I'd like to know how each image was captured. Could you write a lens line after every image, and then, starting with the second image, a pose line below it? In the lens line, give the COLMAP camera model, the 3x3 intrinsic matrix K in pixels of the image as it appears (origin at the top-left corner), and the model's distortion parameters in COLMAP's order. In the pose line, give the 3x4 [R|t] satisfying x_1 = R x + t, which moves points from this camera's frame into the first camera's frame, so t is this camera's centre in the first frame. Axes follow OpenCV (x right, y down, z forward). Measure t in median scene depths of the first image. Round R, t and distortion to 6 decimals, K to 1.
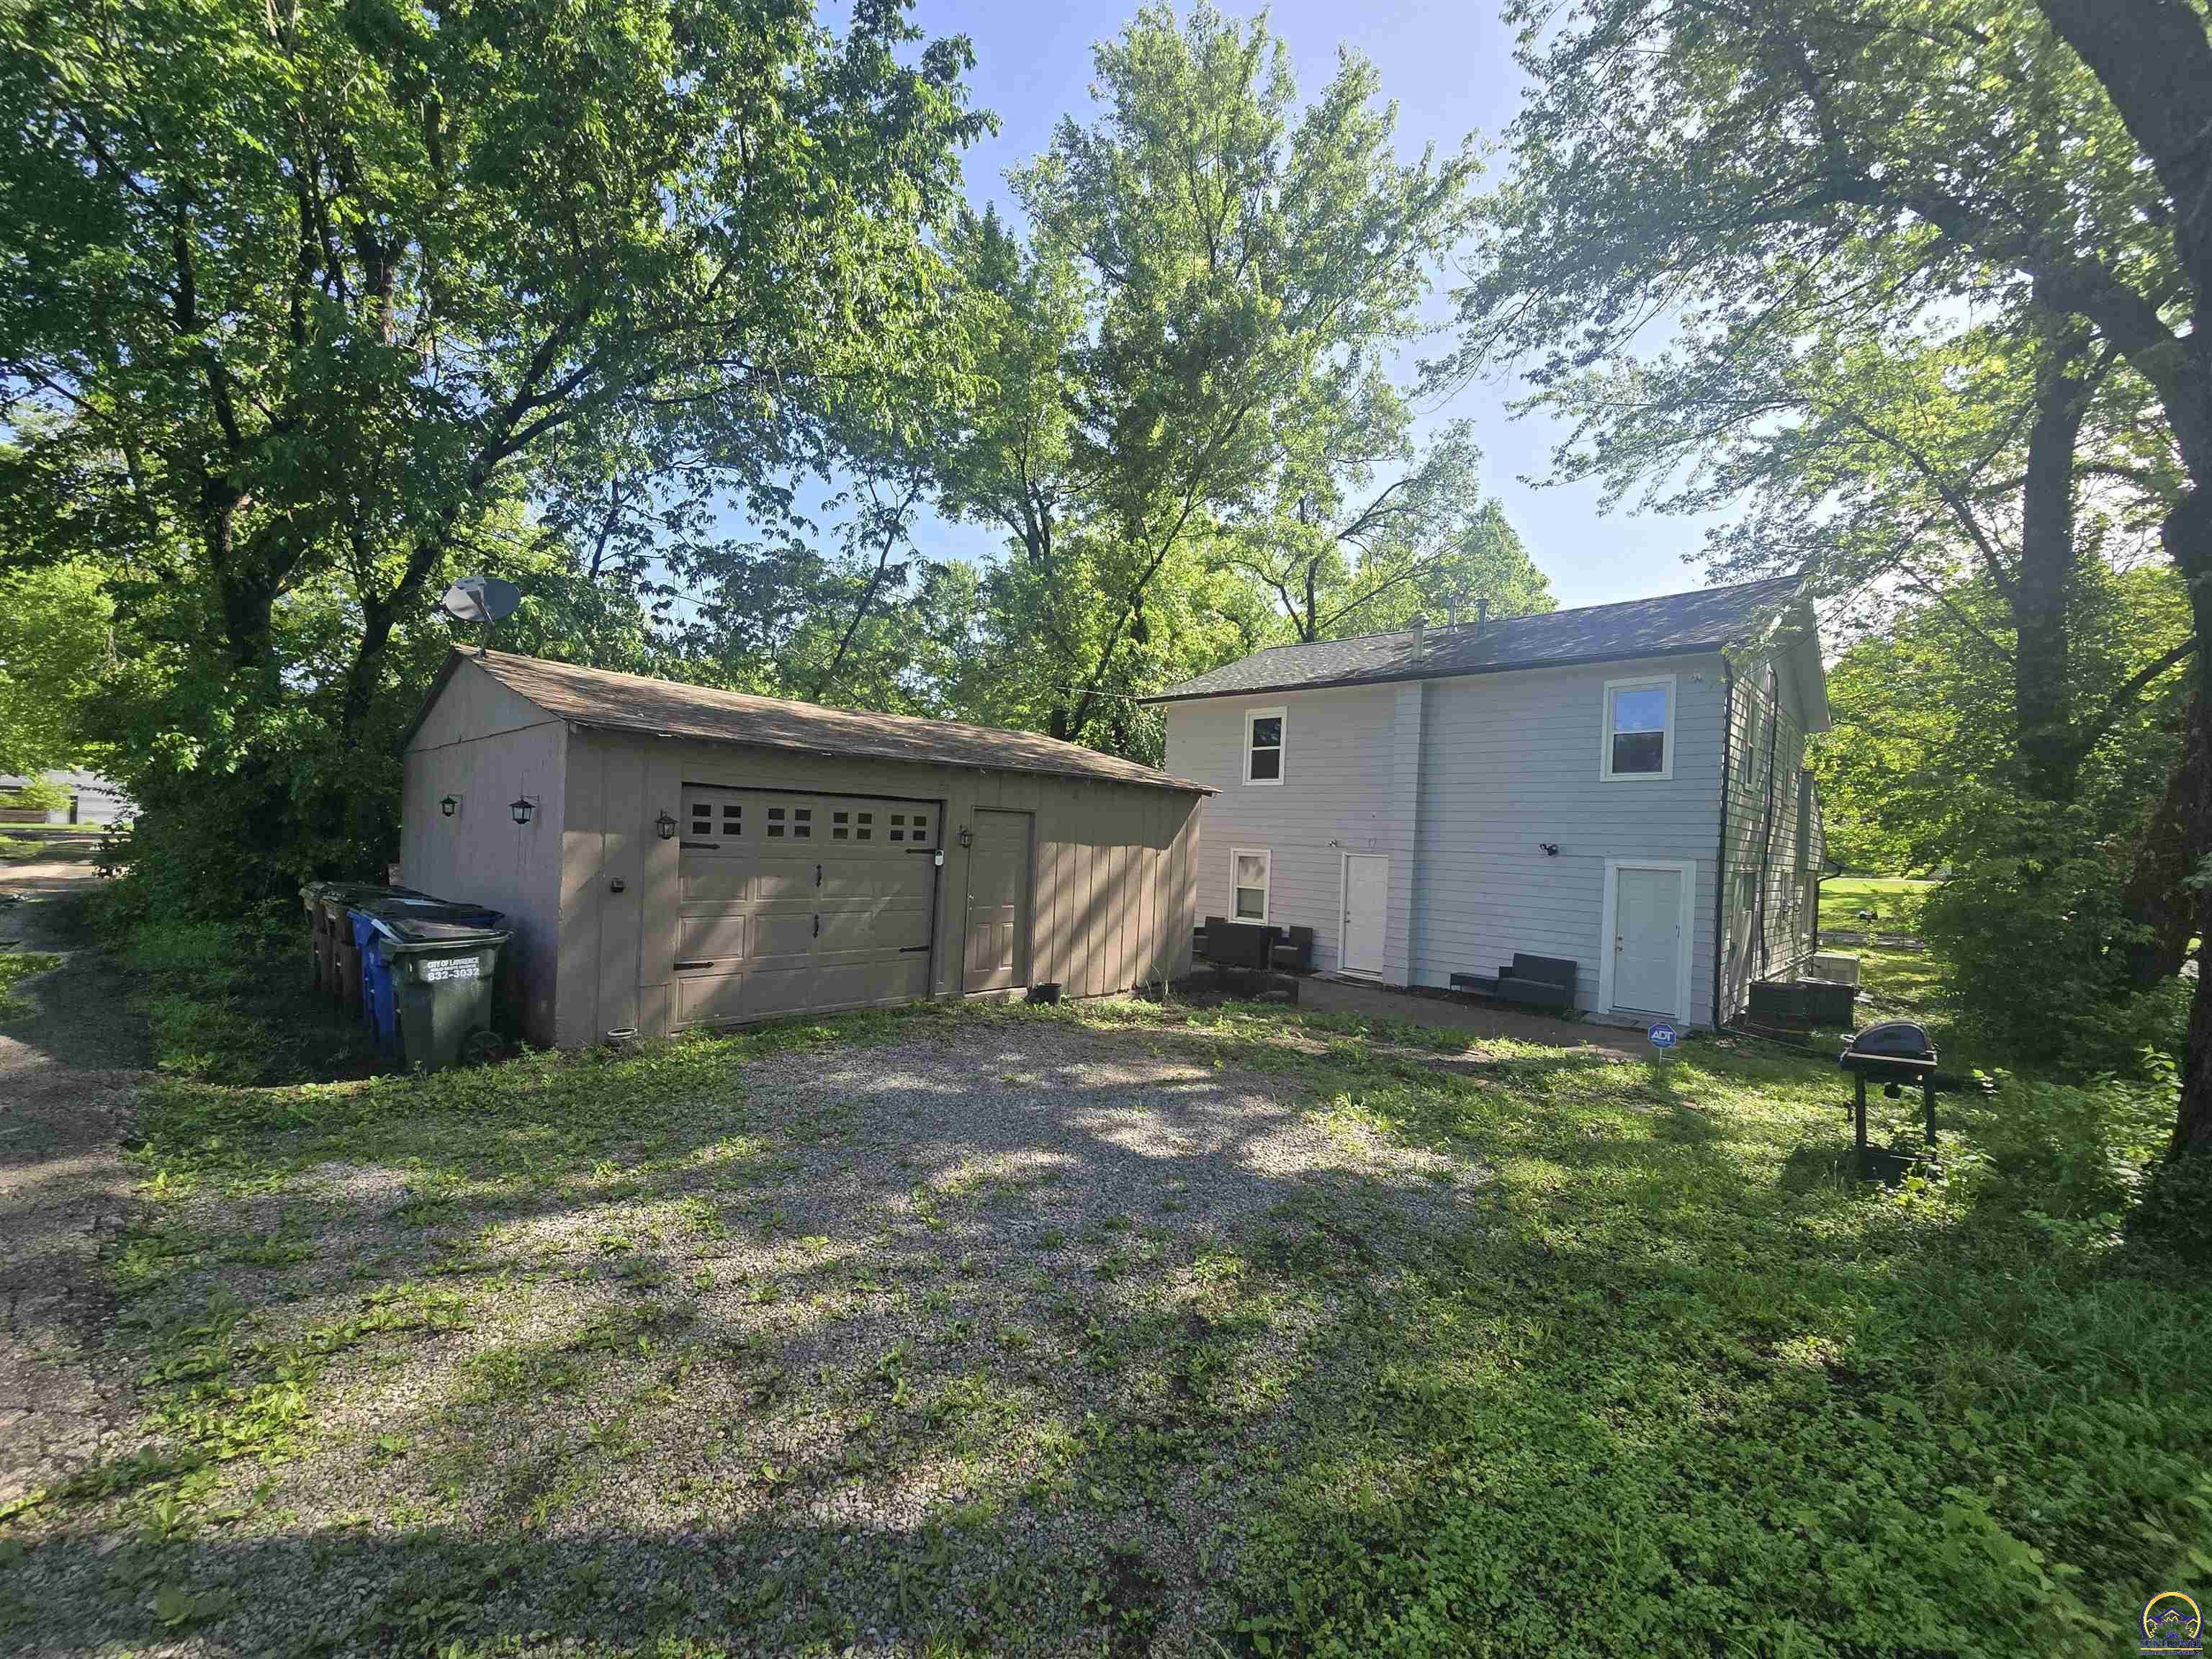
lens RADIAL K [[896.4, 0, 1118.1], [0, 896.4, 844.0], [0, 0, 1]] dist [0.000425, 0.000025]
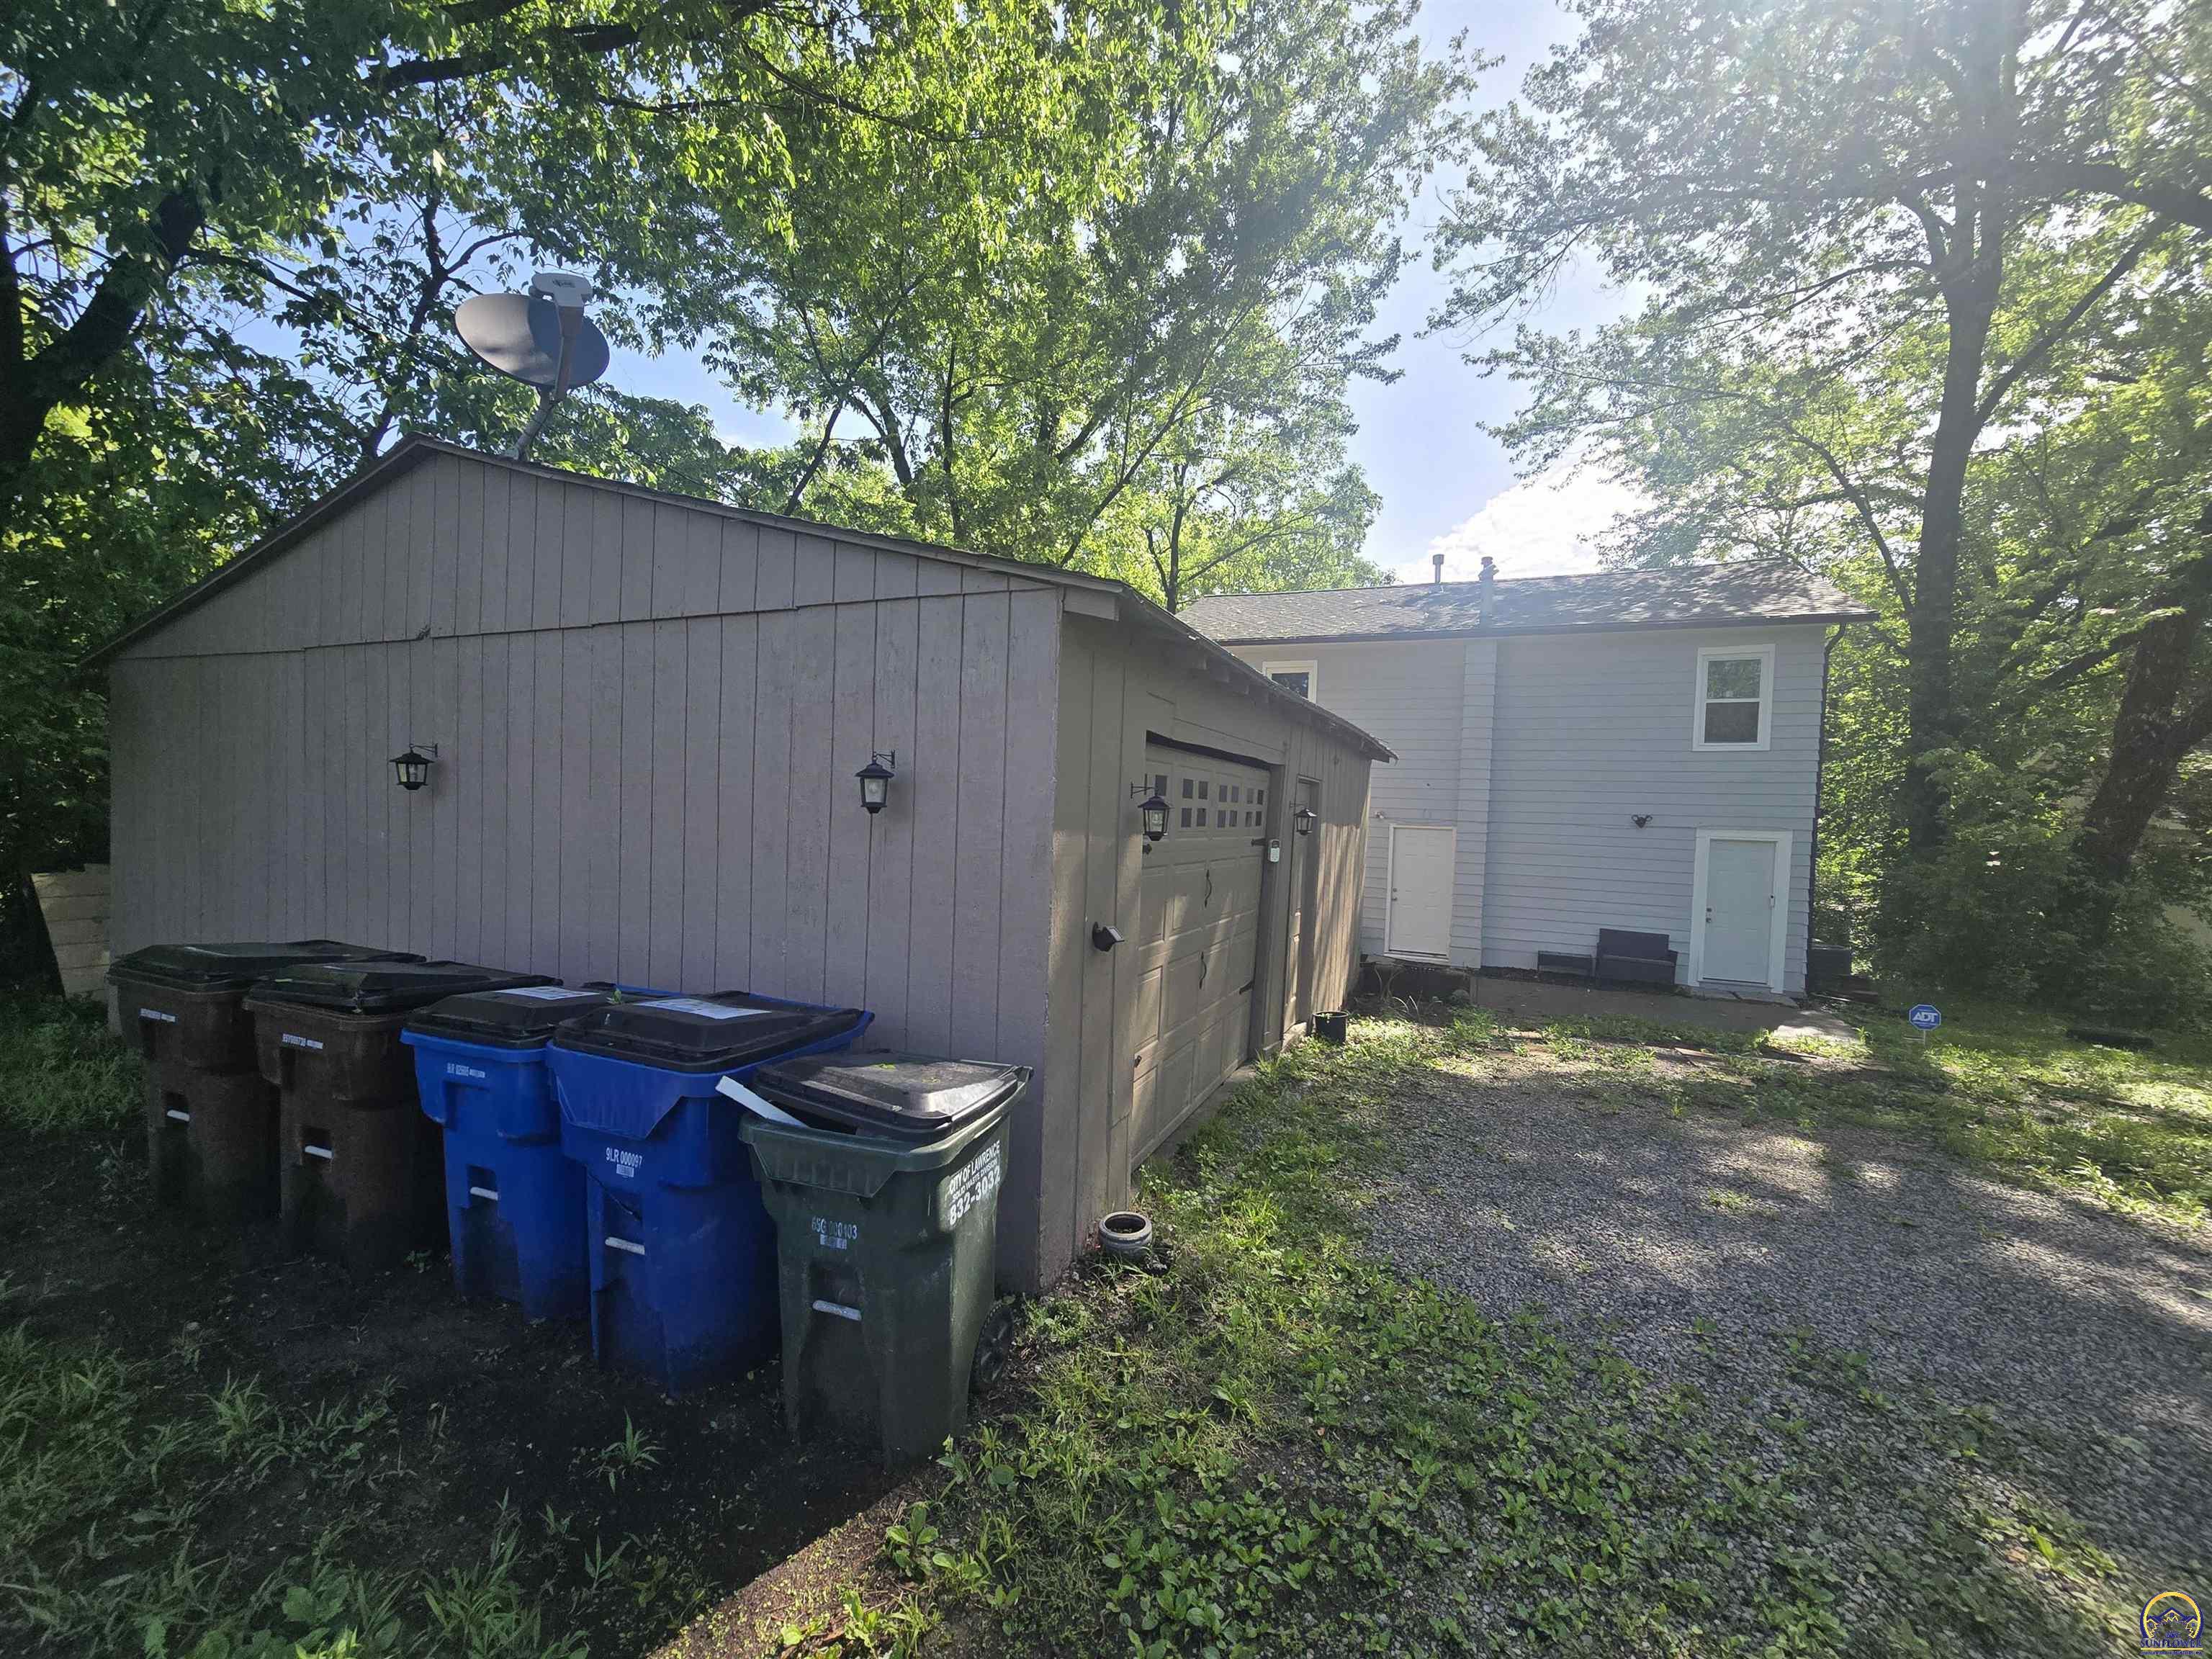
lens RADIAL K [[896.4, 0, 1118.1], [0, 896.4, 844.0], [0, 0, 1]] dist [0.000425, 0.000025]
pose [[0.942211, -0.019597, 0.334445, -0.499535], [0.005090, 0.999010, 0.044198, -0.019300], [-0.334980, -0.039942, 0.941378, 0.369853]]
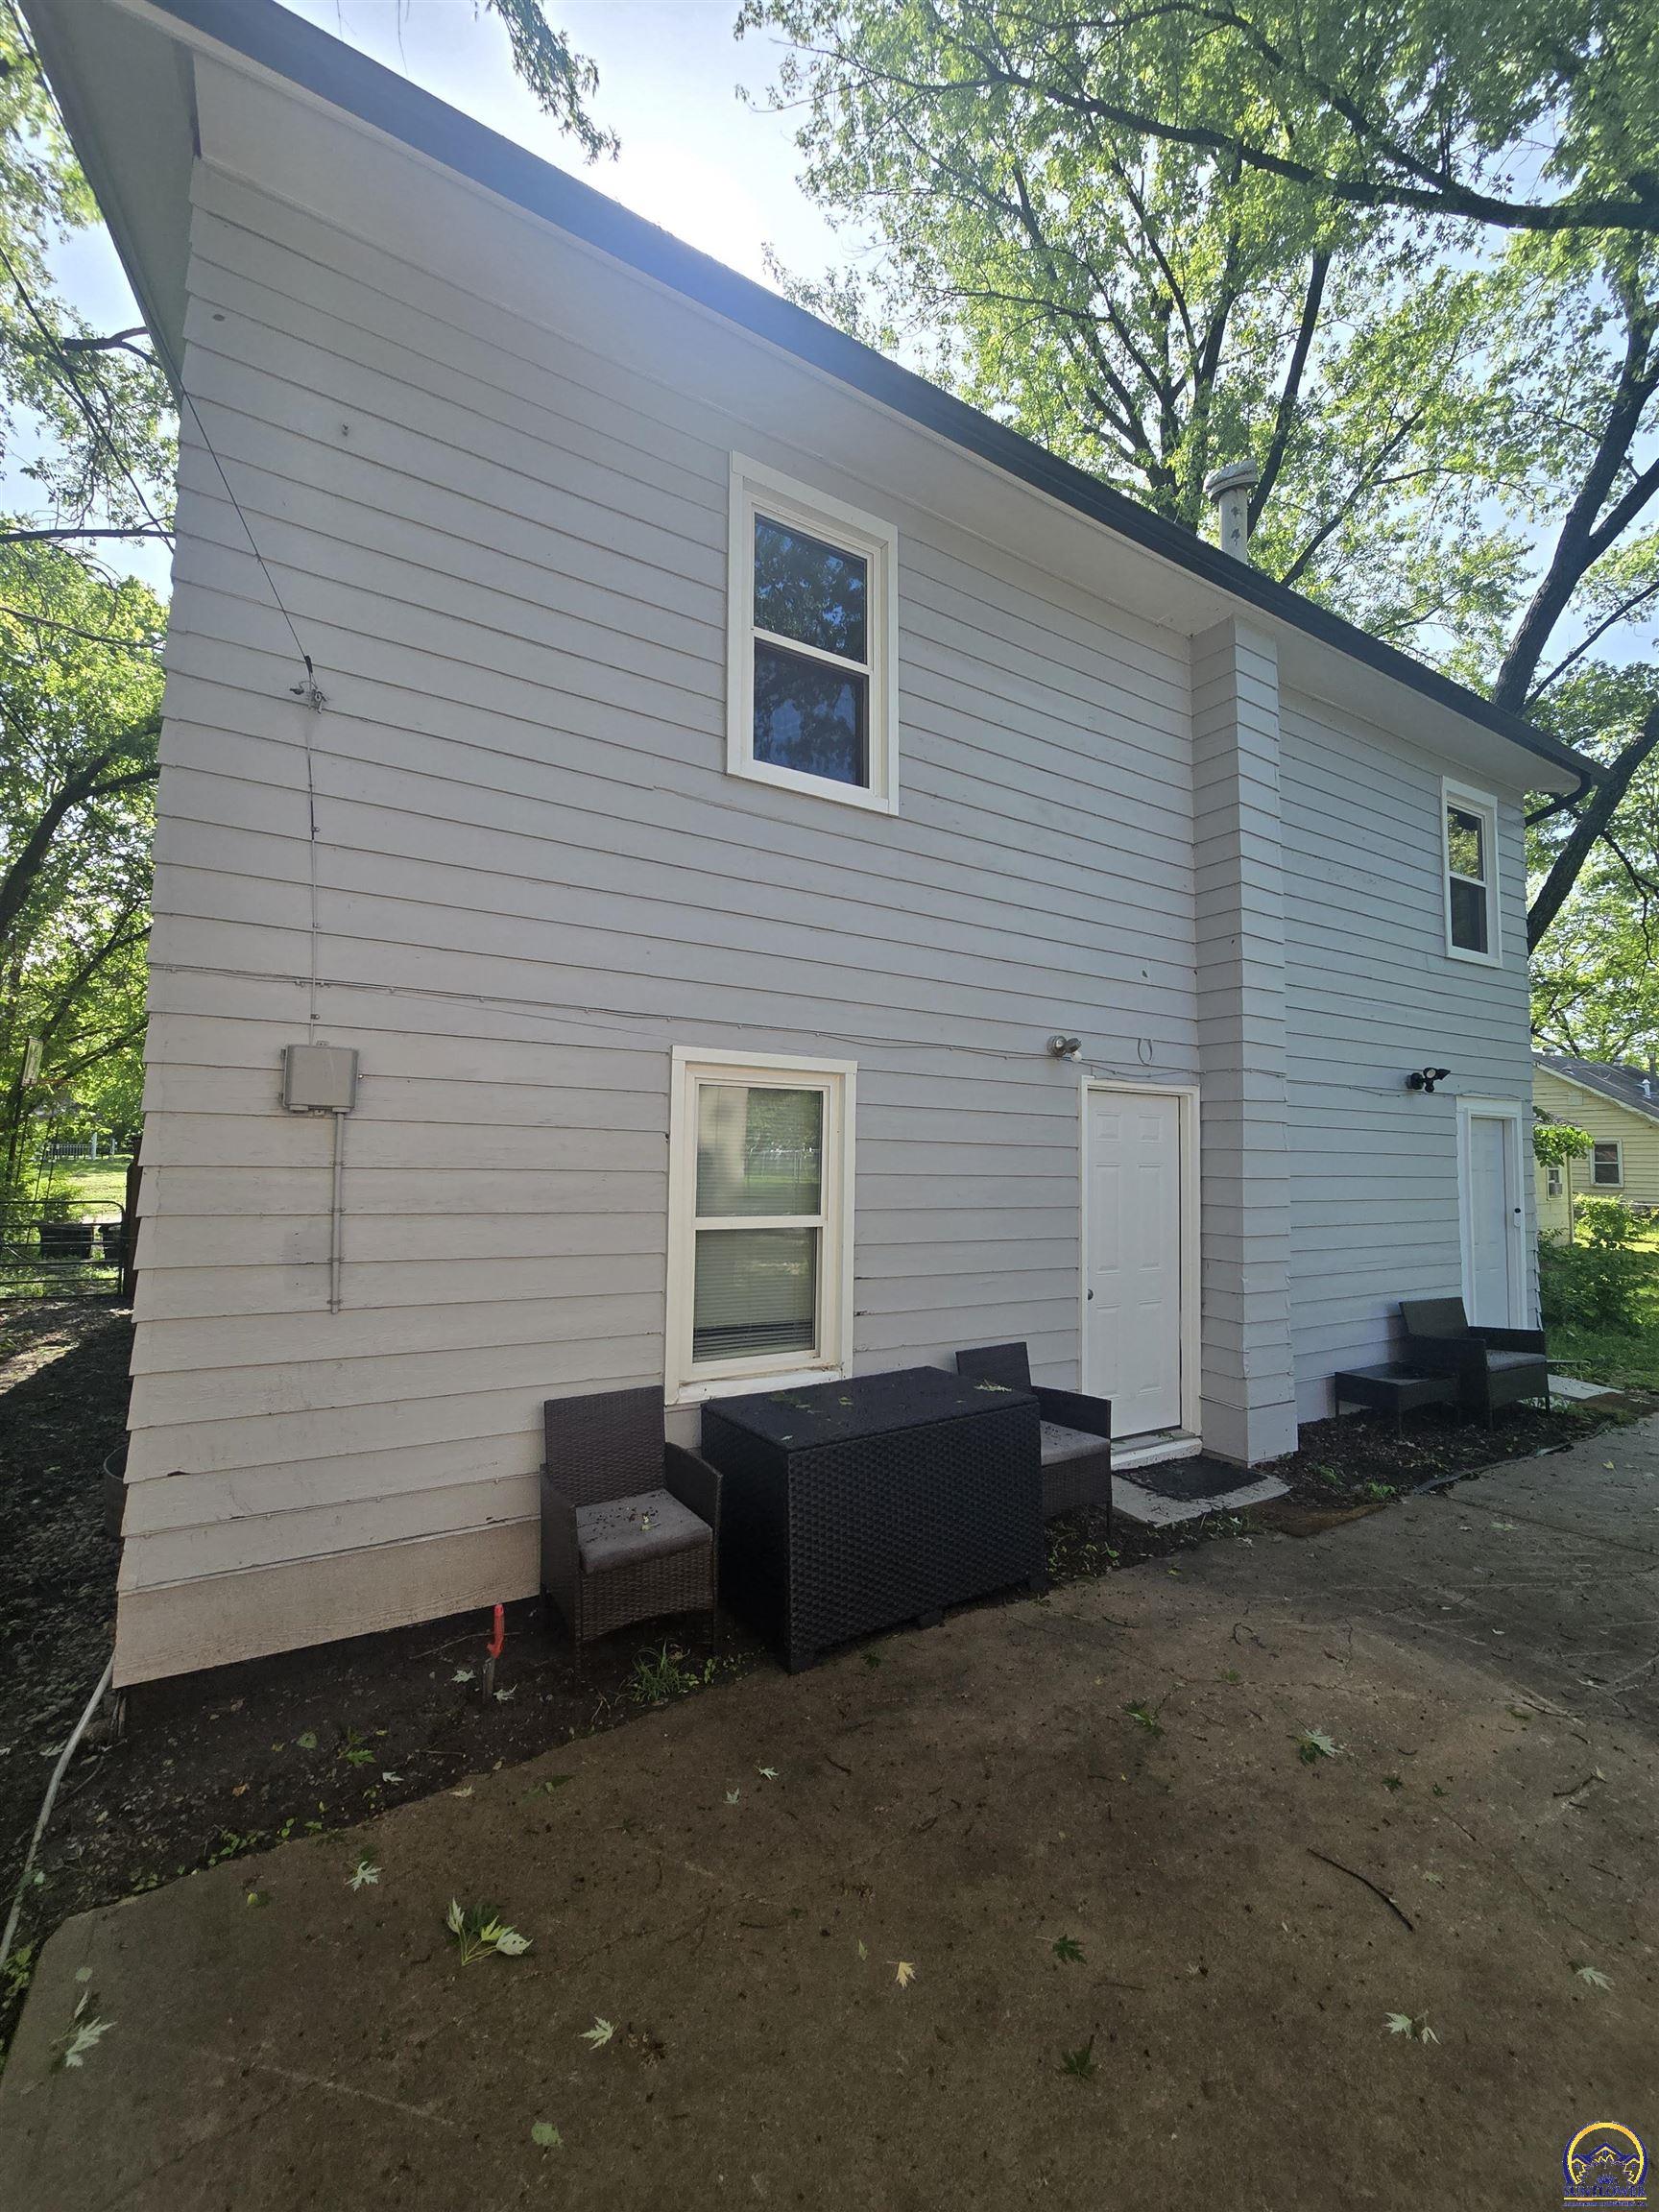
lens RADIAL K [[896.4, 0, 829.5], [0, 896.4, 1106.0], [0, 0, 1]] dist [0.000425, 0.000025]
pose [[0.339932, 0.010518, 0.940391, -0.109270], [0.004324, 0.999909, -0.012747, 0.036002], [-0.940440, 0.008399, 0.339856, 1.550635]]
